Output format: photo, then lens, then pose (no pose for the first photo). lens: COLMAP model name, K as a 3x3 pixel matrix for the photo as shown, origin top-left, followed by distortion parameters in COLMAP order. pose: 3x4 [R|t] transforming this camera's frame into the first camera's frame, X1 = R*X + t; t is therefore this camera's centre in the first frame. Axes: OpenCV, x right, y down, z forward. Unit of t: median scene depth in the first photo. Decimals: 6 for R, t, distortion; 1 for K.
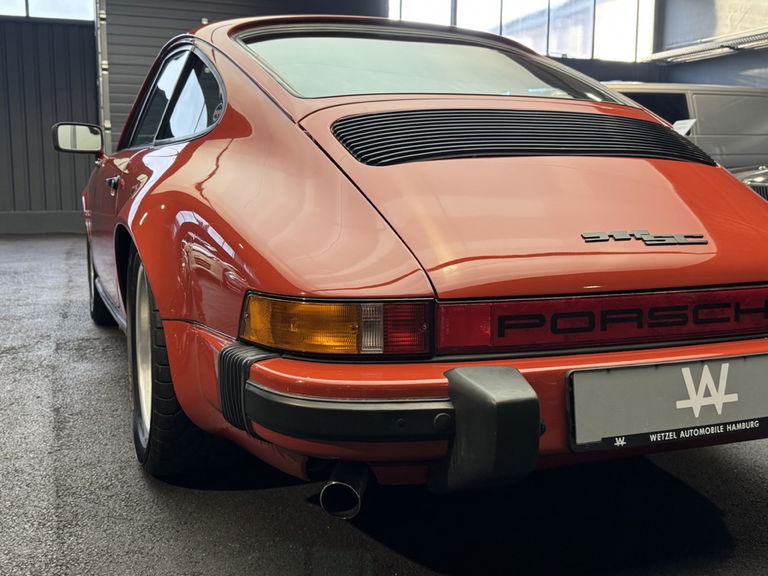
lens RADIAL K [[836.3, 0, 384.0], [0, 836.3, 288.0], [0, 0, 1]] dist [0.231501, -0.657114]
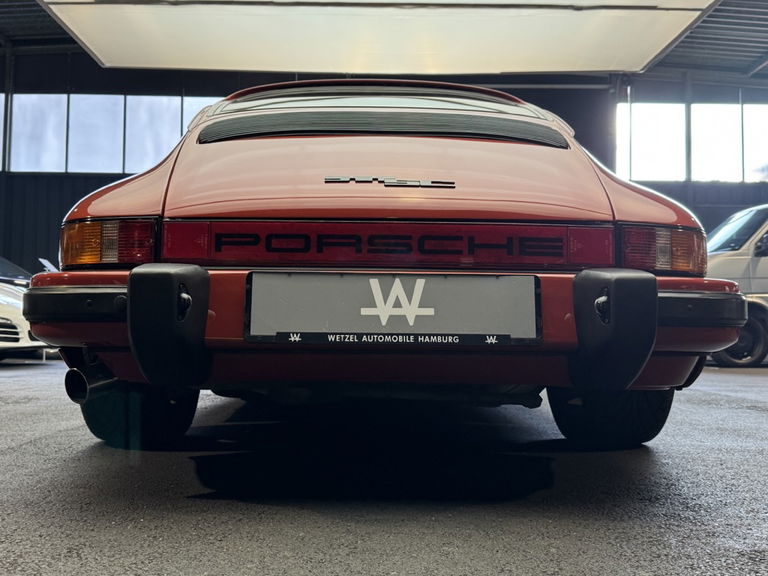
lens RADIAL K [[819.6, 0, 384.0], [0, 819.6, 288.0], [0, 0, 1]] dist [0.131534, -0.296217]
pose [[0.936475, -0.015471, -0.350393, 0.732742], [-0.050501, 0.982669, -0.178359, 0.290991], [0.347079, 0.184724, 0.919463, 0.048489]]
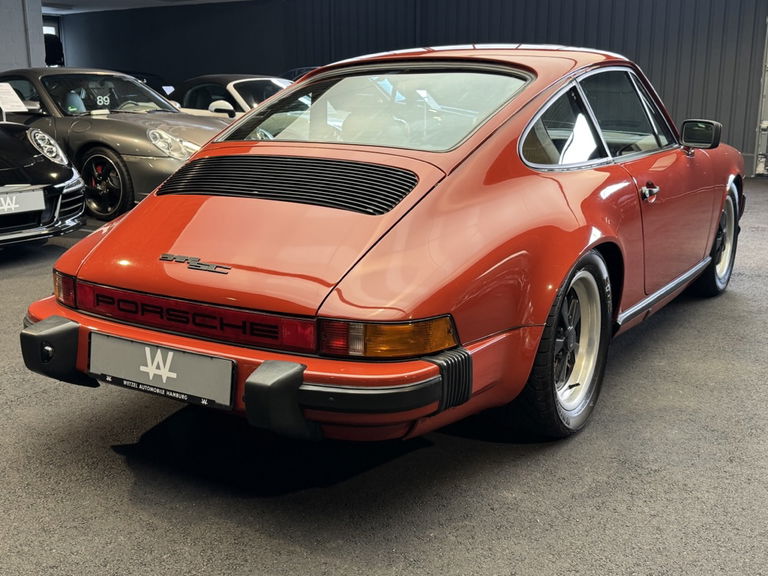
lens RADIAL K [[873.5, 0, 384.0], [0, 873.5, 288.0], [0, 0, 1]] dist [0.103909, -0.013387]
pose [[0.584568, 0.176504, -0.791913, 1.901482], [-0.104134, 0.984299, 0.142515, -0.296844], [0.804634, -0.000844, 0.593770, 0.379432]]
